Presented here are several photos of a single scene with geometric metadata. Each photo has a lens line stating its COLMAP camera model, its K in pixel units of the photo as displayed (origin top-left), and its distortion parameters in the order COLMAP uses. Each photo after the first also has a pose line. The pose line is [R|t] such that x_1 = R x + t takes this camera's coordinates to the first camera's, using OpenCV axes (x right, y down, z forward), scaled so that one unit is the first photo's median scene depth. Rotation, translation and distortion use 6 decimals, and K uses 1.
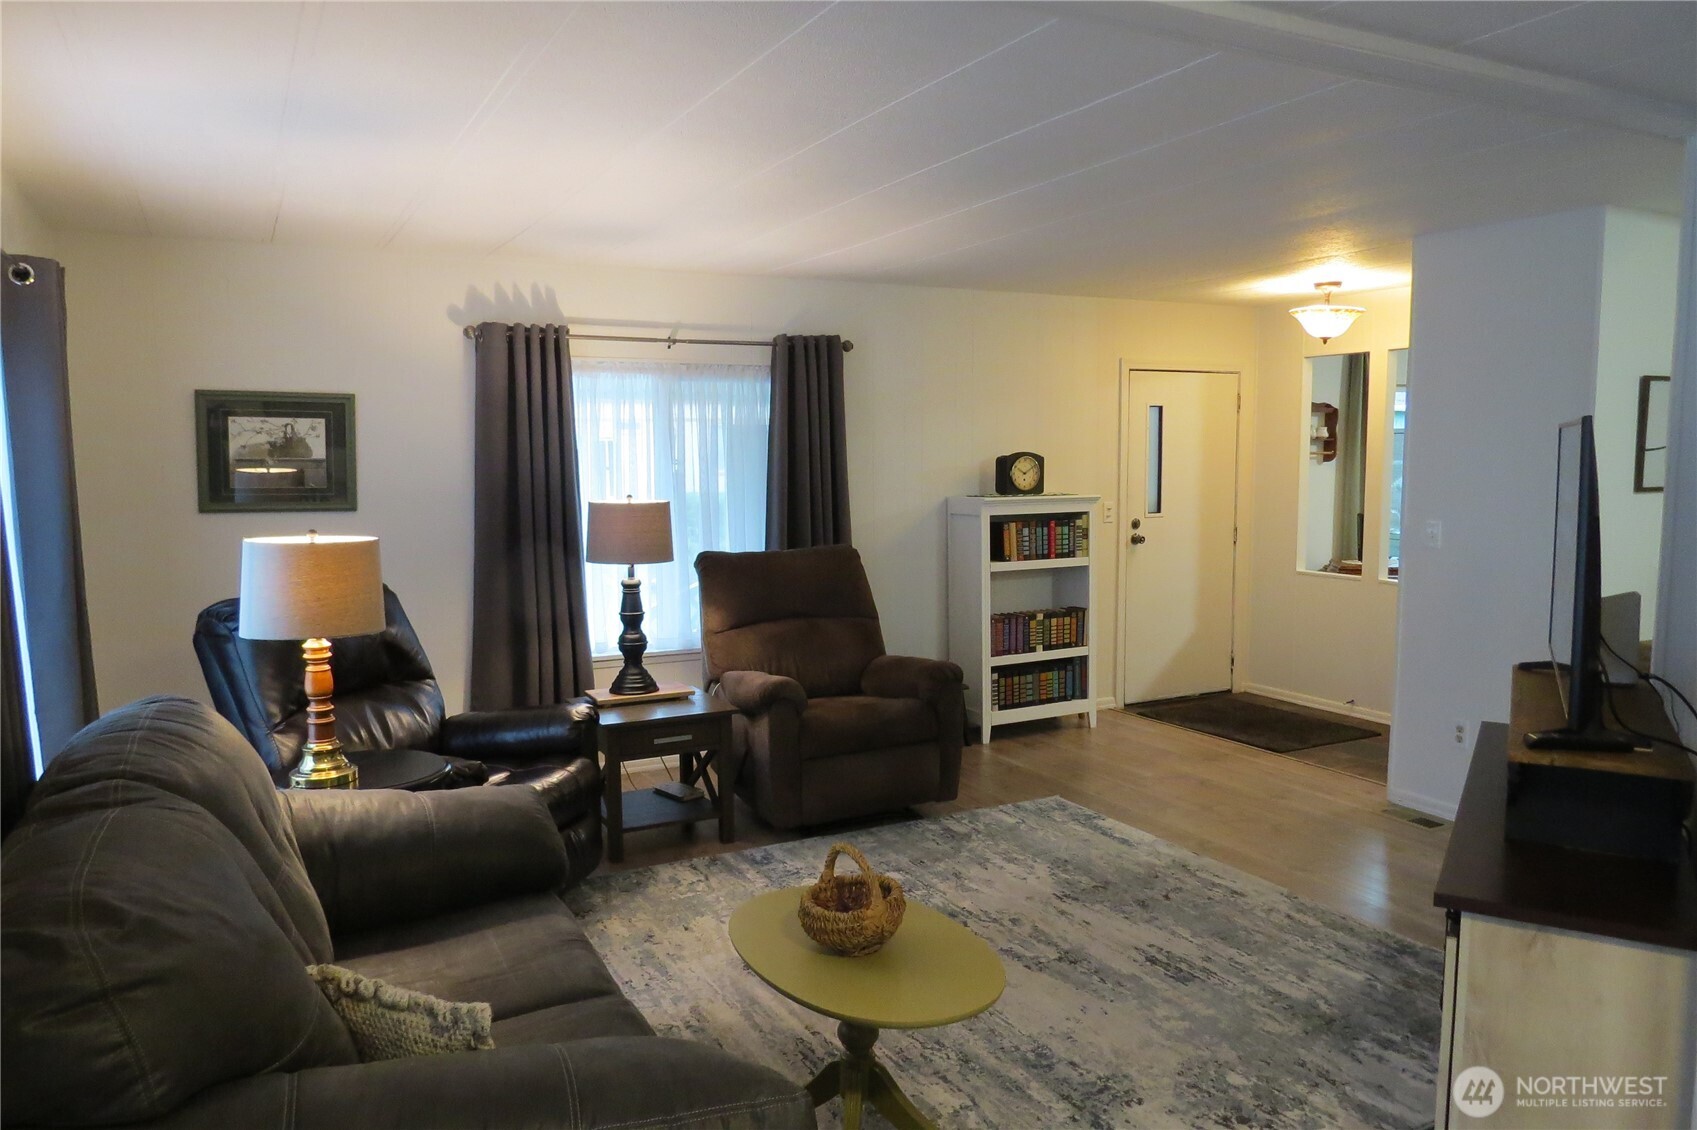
lens RADIAL K [[1211.5, 0, 848.5], [0, 1211.5, 565.0], [0, 0, 1]] dist [-0.028343, 0.013385]
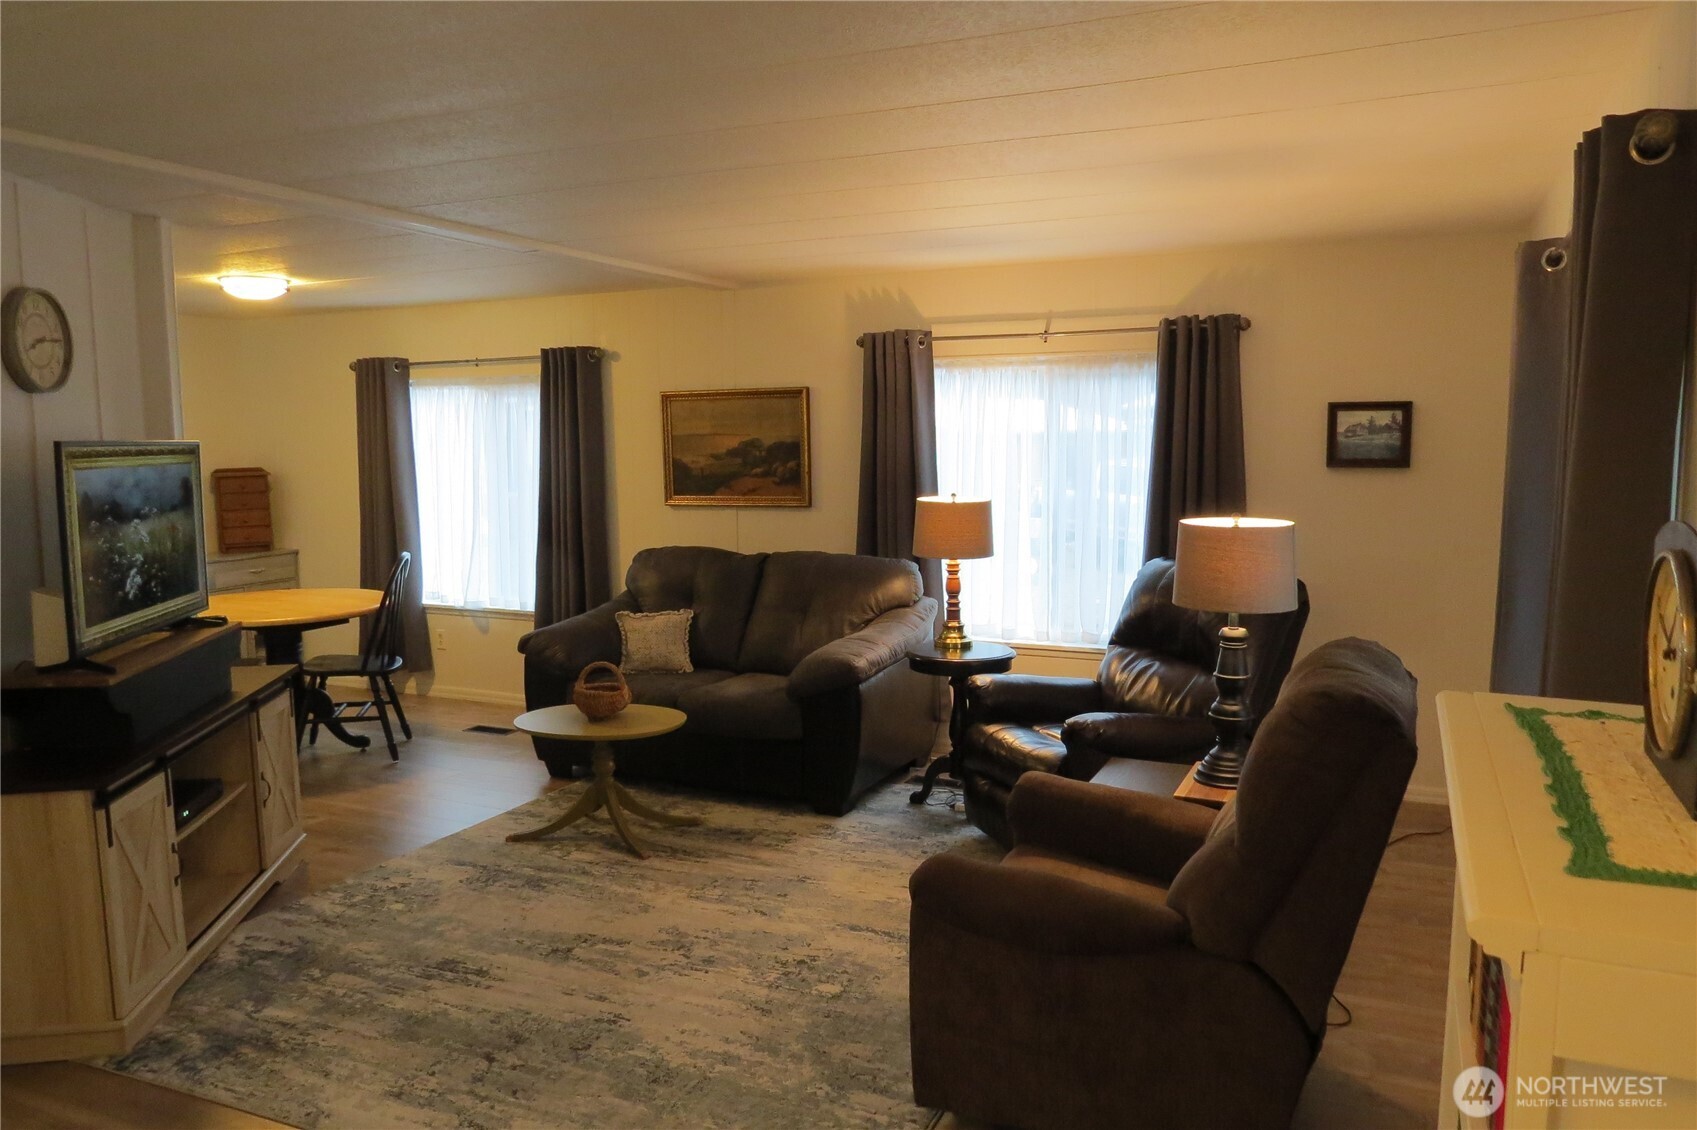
lens RADIAL K [[1211.5, 0, 848.5], [0, 1211.5, 565.0], [0, 0, 1]] dist [-0.028343, 0.013385]
pose [[-0.789144, 0.078142, -0.609217, 0.500164], [-0.046569, 0.981407, 0.186204, -0.170551], [0.612440, 0.175312, -0.770833, 1.597007]]
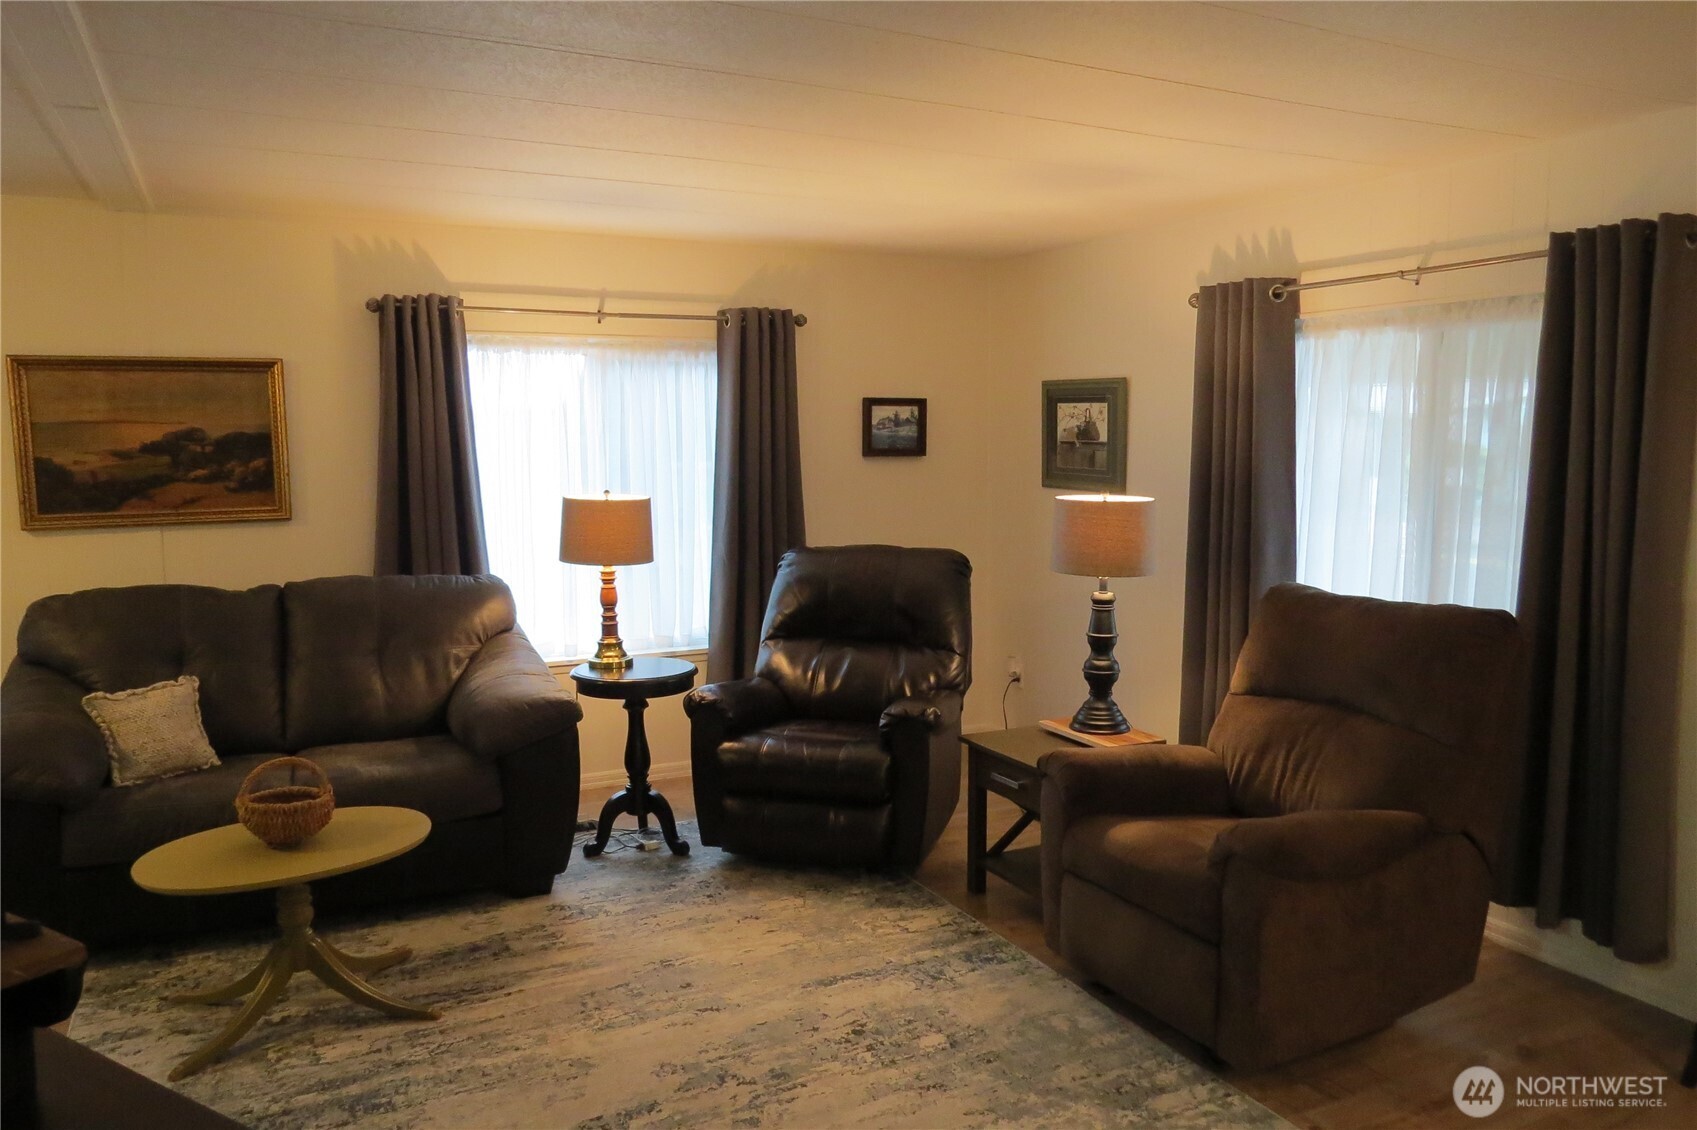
lens RADIAL K [[1211.5, 0, 848.5], [0, 1211.5, 565.0], [0, 0, 1]] dist [-0.028343, 0.013385]
pose [[-0.017016, 0.112354, -0.993523, 0.718682], [-0.093550, 0.989129, 0.113459, -0.095221], [0.995469, 0.094875, -0.006320, 0.941691]]
